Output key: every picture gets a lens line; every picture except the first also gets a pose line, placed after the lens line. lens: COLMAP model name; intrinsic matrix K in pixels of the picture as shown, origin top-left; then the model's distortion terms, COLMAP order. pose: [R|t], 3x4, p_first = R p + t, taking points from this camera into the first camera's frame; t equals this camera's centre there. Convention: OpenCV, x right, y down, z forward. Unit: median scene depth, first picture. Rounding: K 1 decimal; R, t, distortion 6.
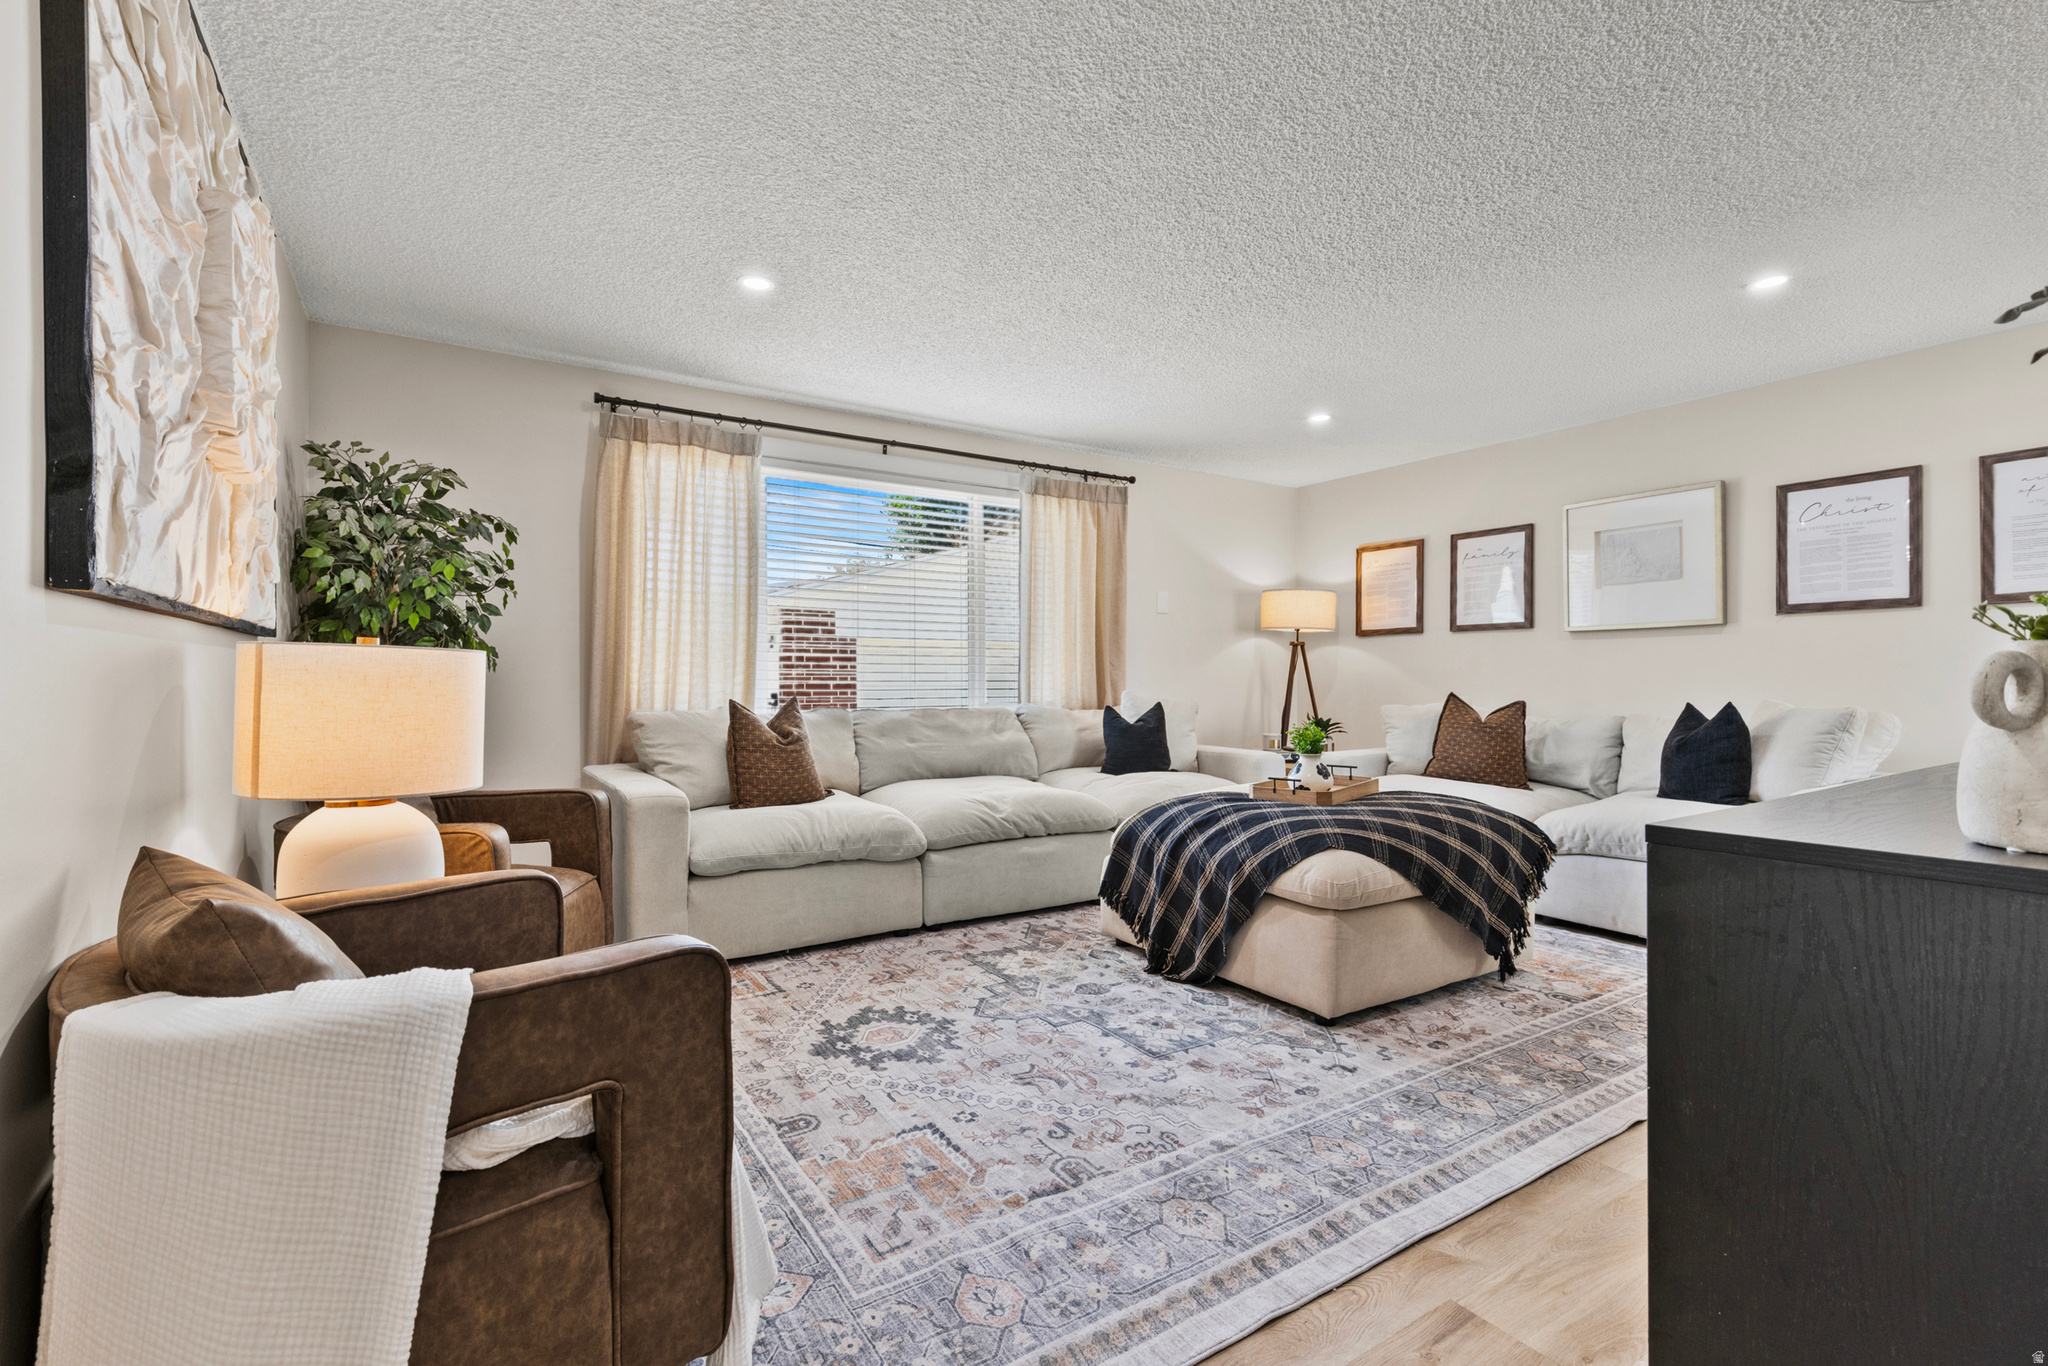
lens RADIAL K [[898.6, 0, 1014.2], [0, 898.6, 674.4], [0, 0, 1]] dist [0.003278, -0.002597]
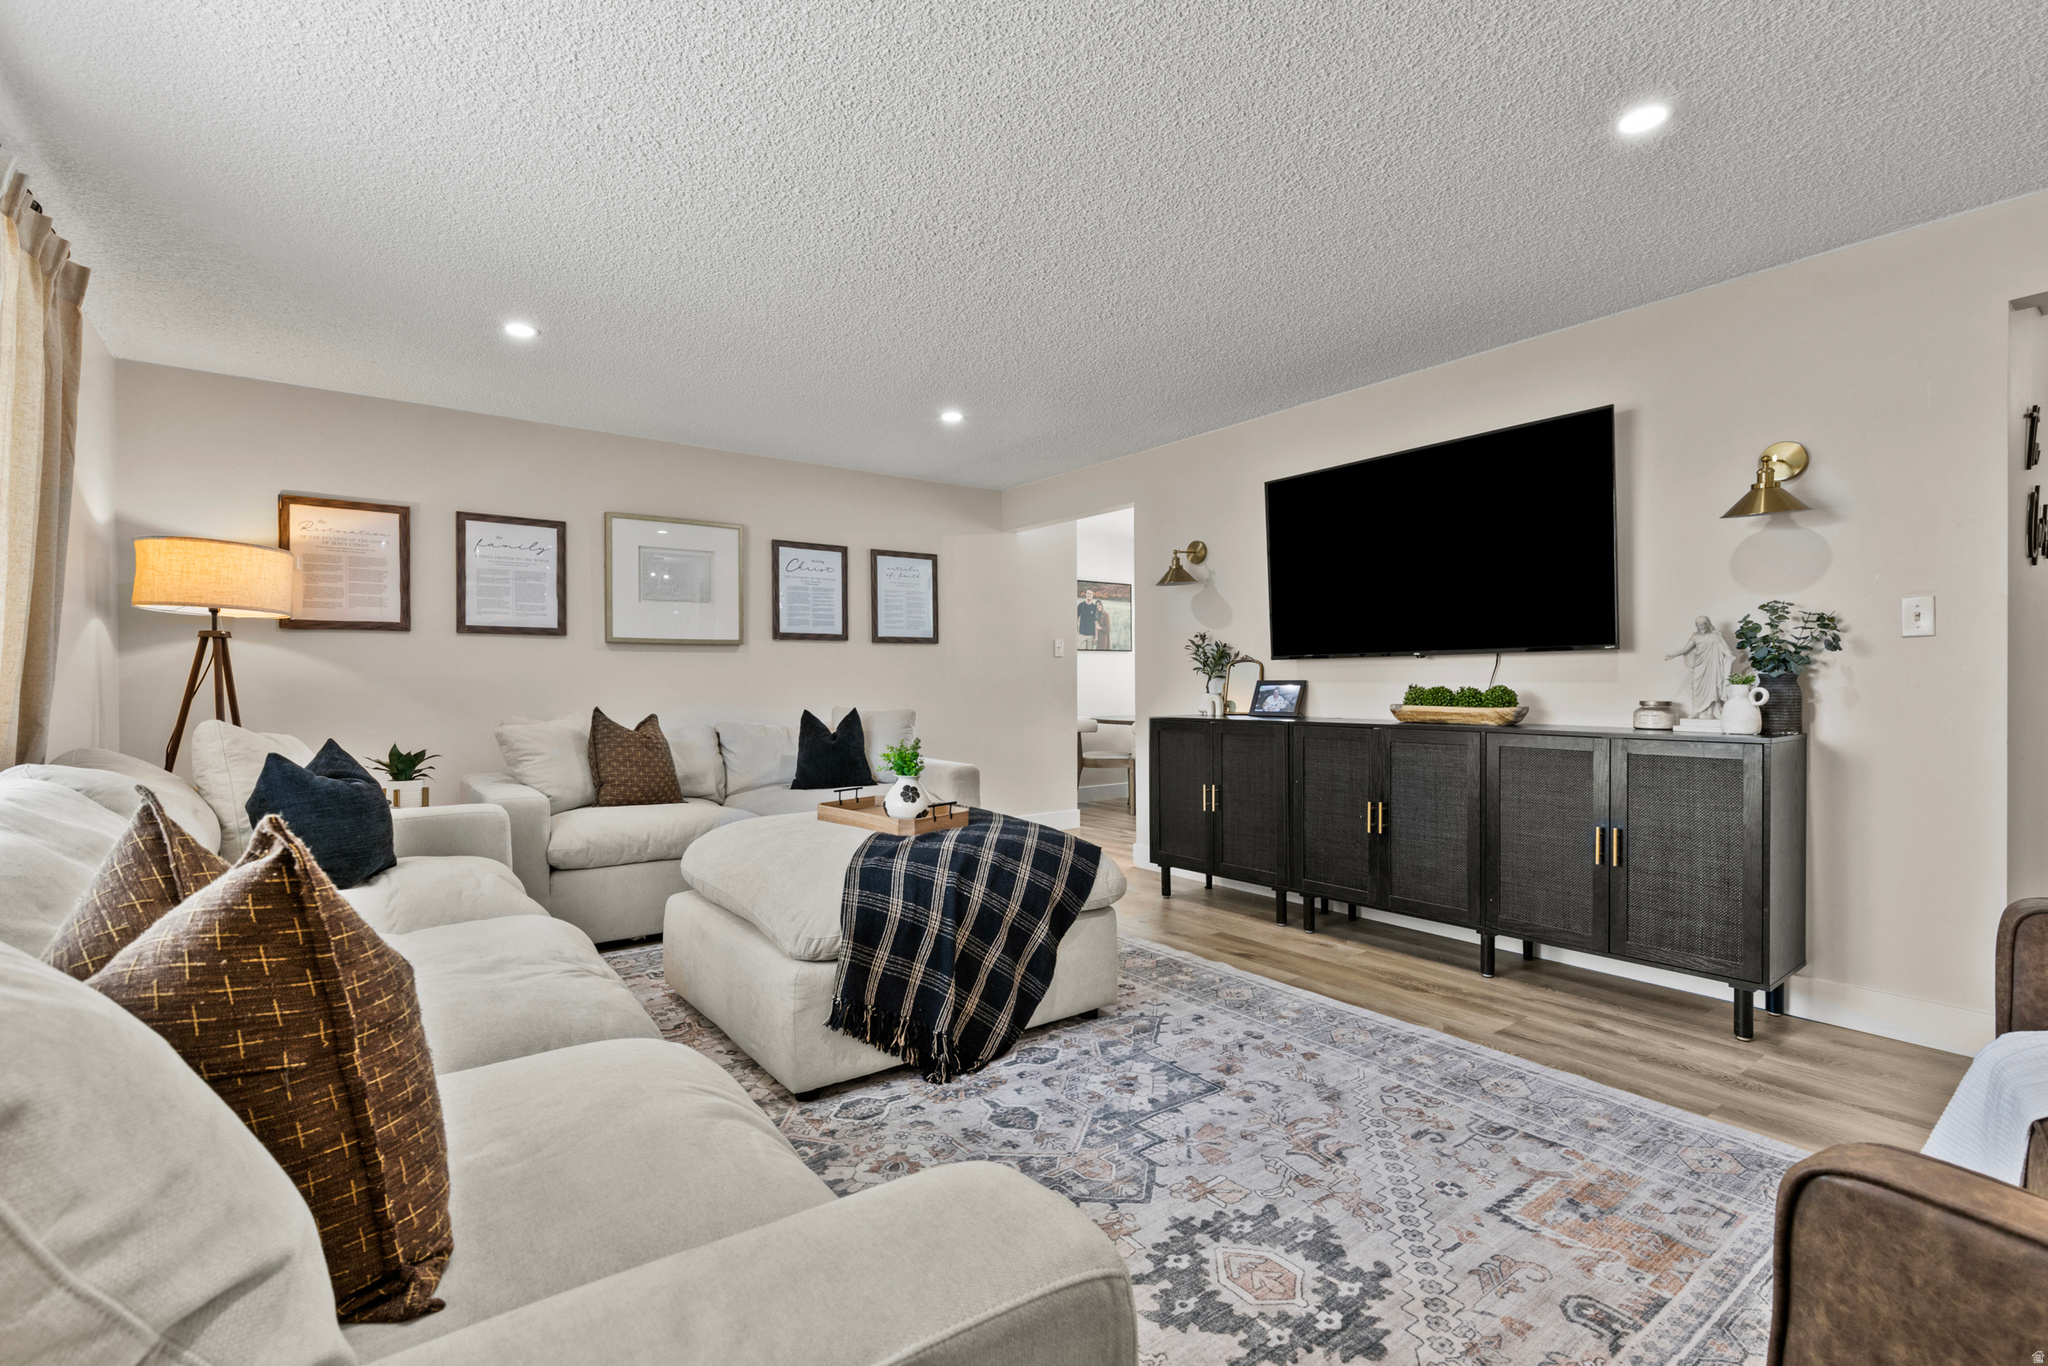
lens RADIAL K [[898.6, 0, 1012.4], [0, 898.6, 689.7], [0, 0, 1]] dist [0.003278, -0.002597]
pose [[-0.051780, -0.004643, 0.998648, -0.740236], [-0.003246, 0.999985, 0.004481, -0.004139], [-0.998653, -0.003009, -0.051794, 1.193736]]
